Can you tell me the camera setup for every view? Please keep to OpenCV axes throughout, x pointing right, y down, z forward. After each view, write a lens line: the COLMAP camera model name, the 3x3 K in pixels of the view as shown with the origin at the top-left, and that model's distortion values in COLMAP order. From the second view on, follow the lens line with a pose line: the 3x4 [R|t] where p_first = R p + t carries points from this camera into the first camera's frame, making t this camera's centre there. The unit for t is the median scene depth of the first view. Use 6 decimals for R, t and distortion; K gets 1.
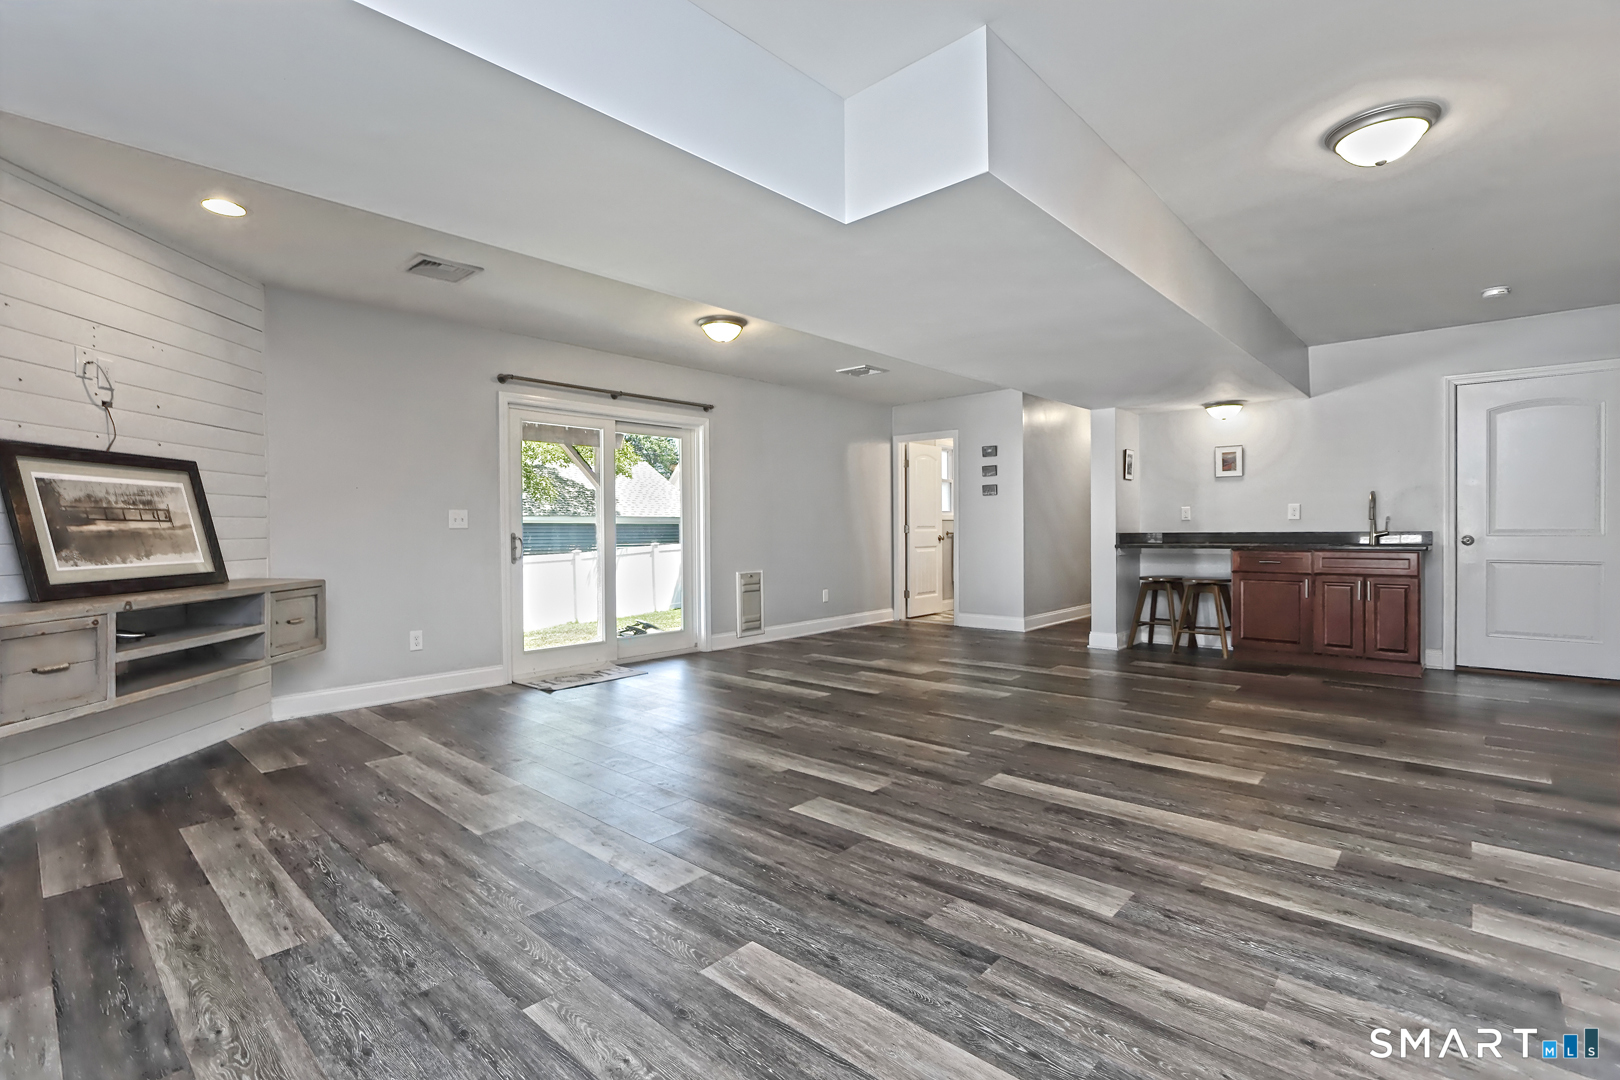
lens RADIAL K [[733.8, 0, 797.2], [0, 733.8, 535.1], [0, 0, 1]] dist [-0.010047, -0.000114]
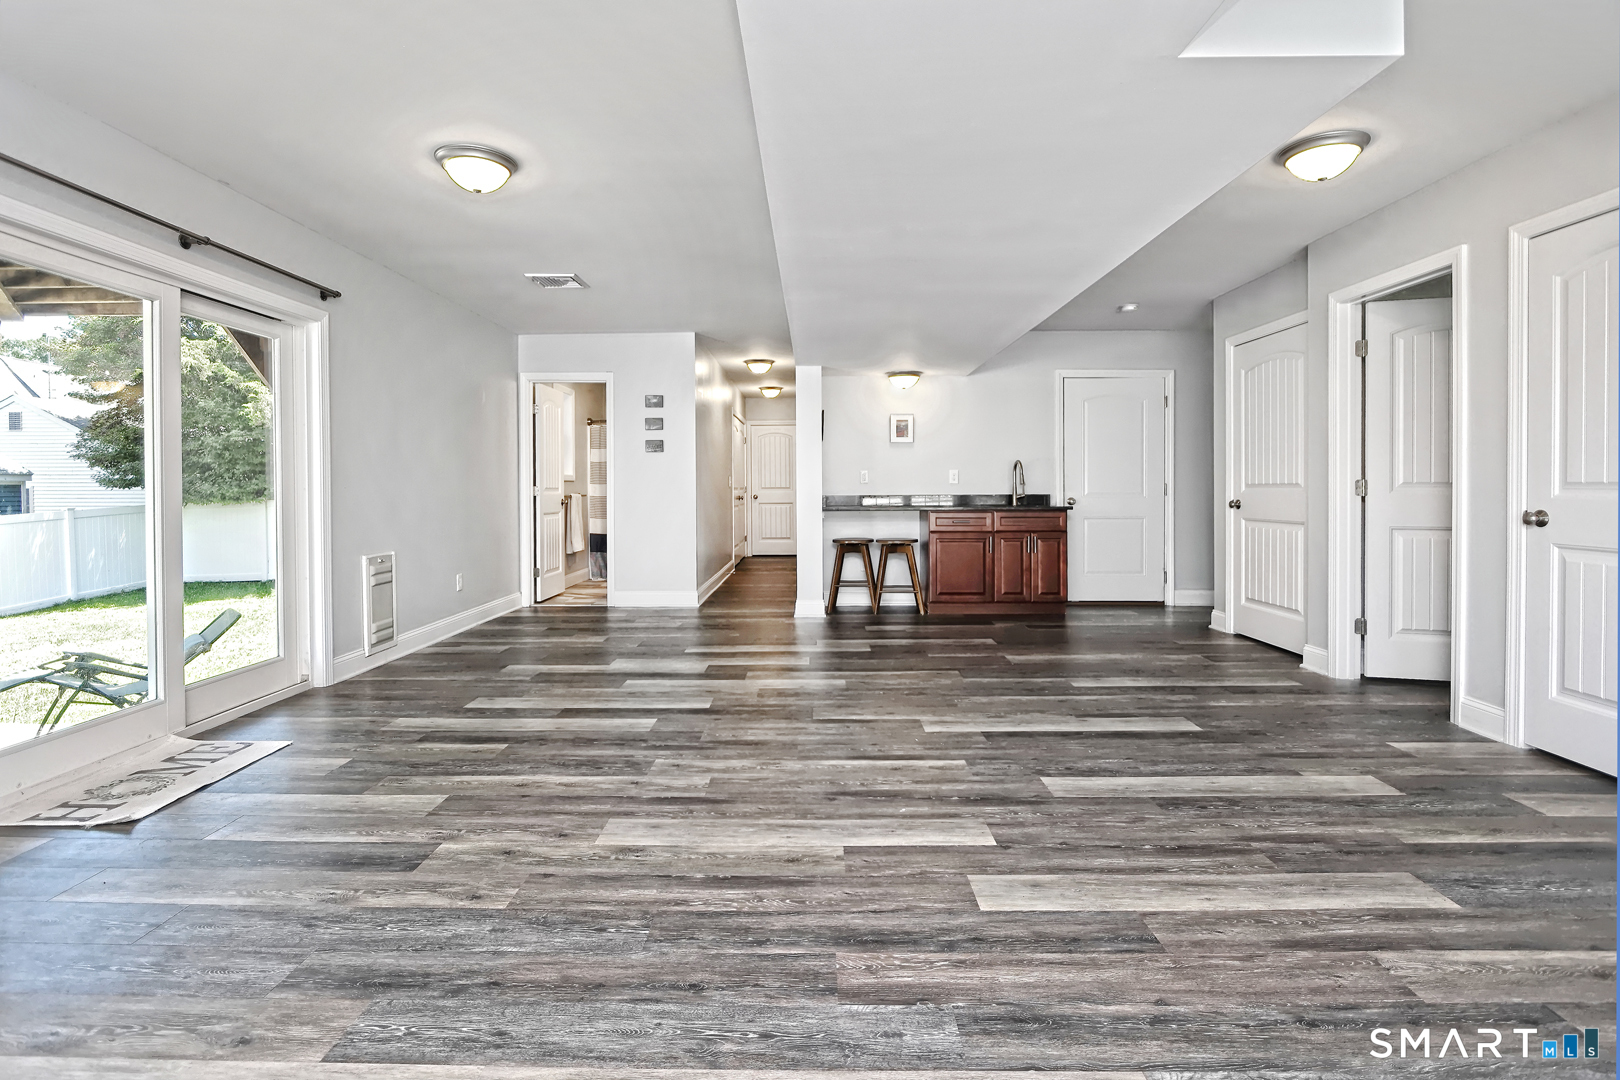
lens RADIAL K [[769.8, 0, 797.1], [0, 769.8, 496.8], [0, 0, 1]] dist [-0.007480, -0.000704]
pose [[0.749546, -0.000645, 0.661952, -0.500864], [0.002729, 0.999994, -0.002116, 0.001130], [-0.661947, 0.003392, 0.749543, 0.495694]]
